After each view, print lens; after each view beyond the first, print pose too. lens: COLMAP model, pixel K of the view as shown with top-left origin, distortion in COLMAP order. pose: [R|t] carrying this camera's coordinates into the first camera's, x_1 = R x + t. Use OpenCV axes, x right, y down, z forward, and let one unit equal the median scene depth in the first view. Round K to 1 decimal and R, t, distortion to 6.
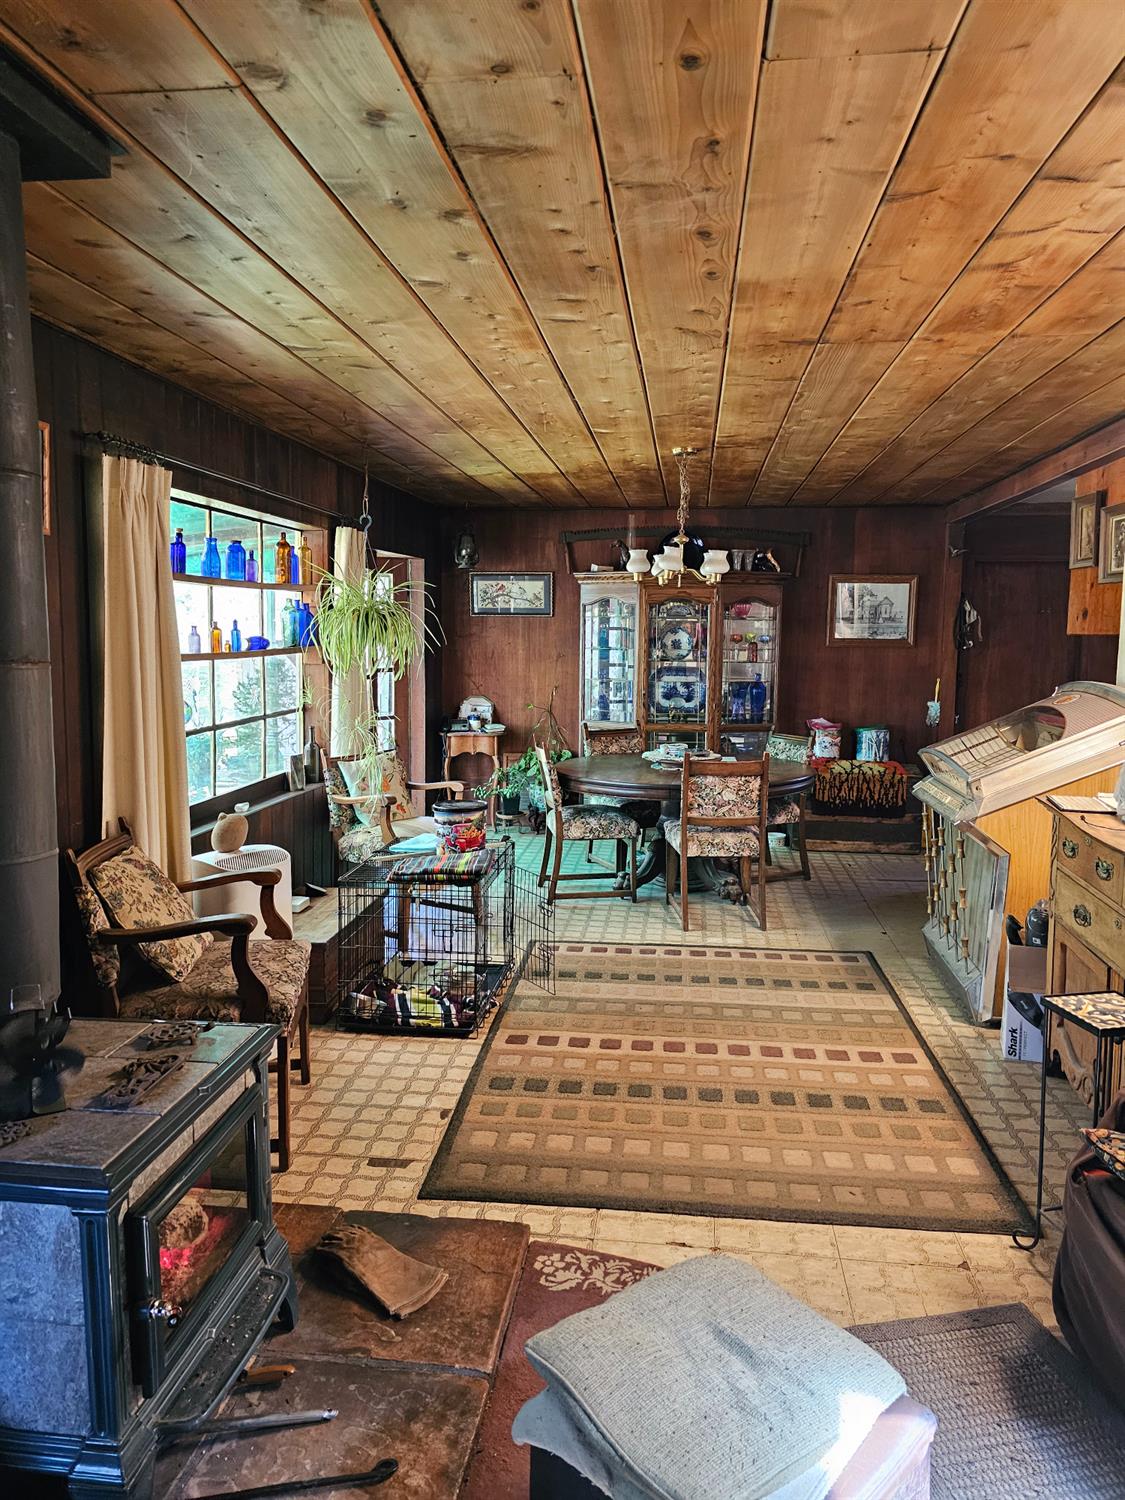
lens RADIAL K [[1018.3, 0, 578.8], [0, 1018.3, 737.8], [0, 0, 1]] dist [0.036991, -0.021319]
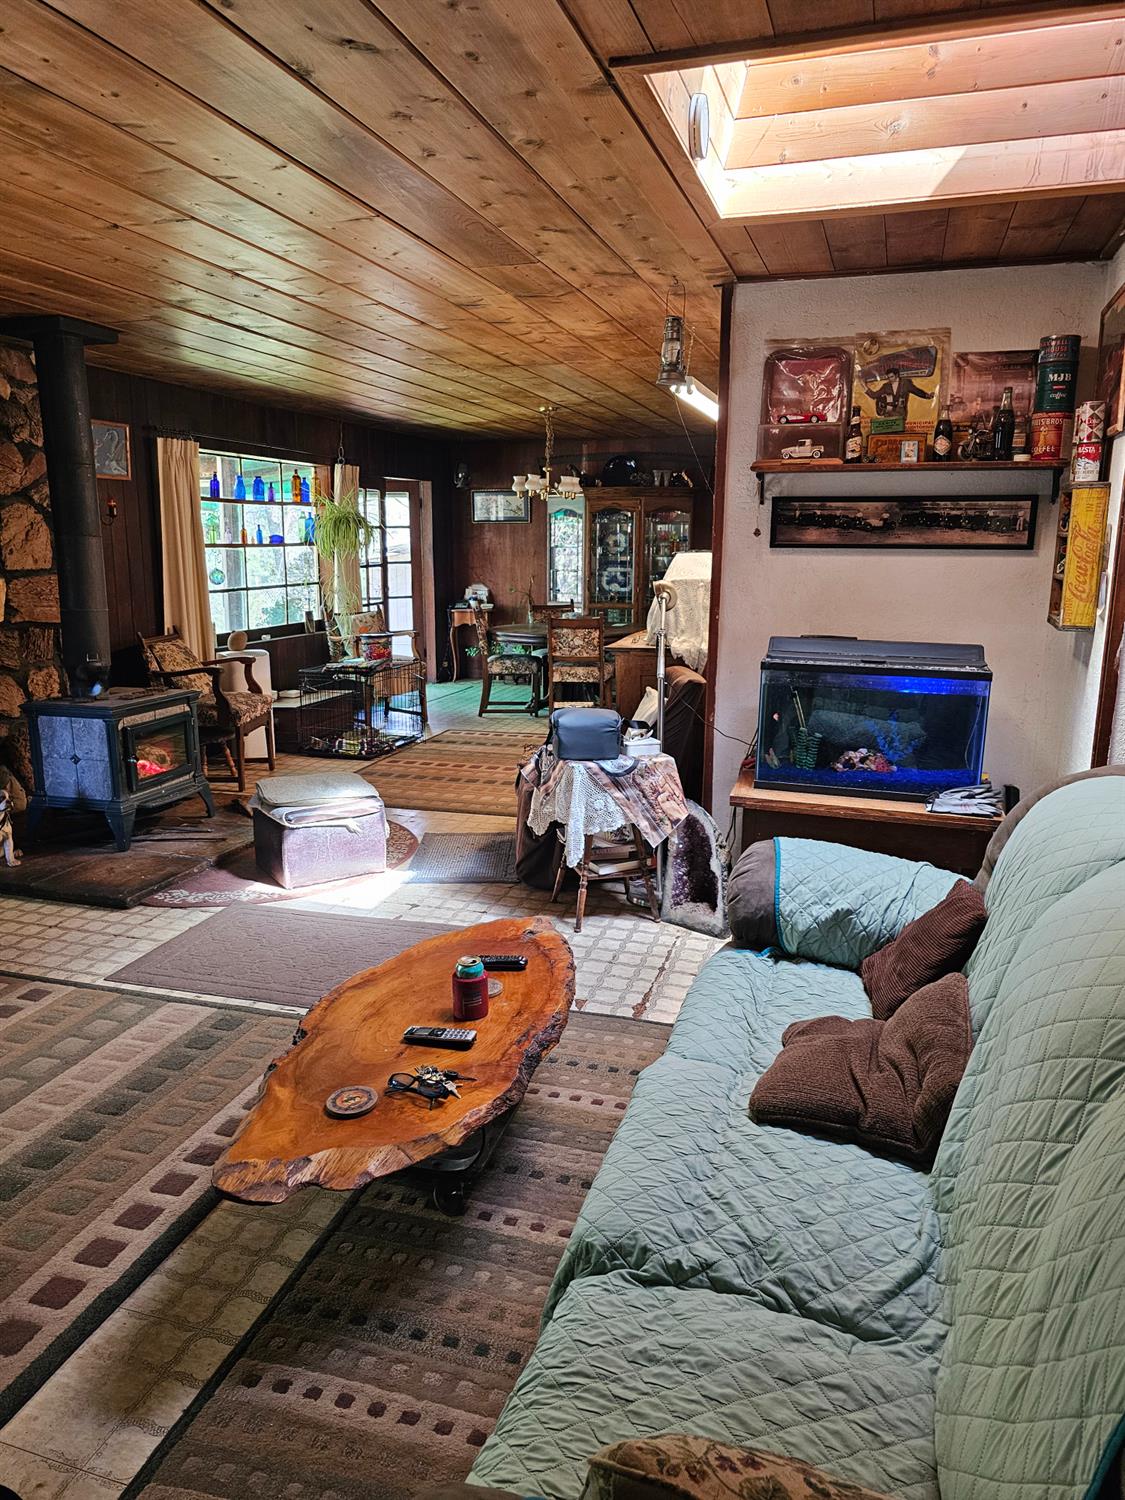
lens RADIAL K [[1018.3, 0, 556.8], [0, 1018.3, 755.6], [0, 0, 1]] dist [0.036991, -0.021319]
pose [[0.979569, 0.036057, -0.197848, 0.422134], [-0.015835, 0.994571, 0.102853, 0.070261], [0.200482, -0.097619, 0.974822, -0.499558]]
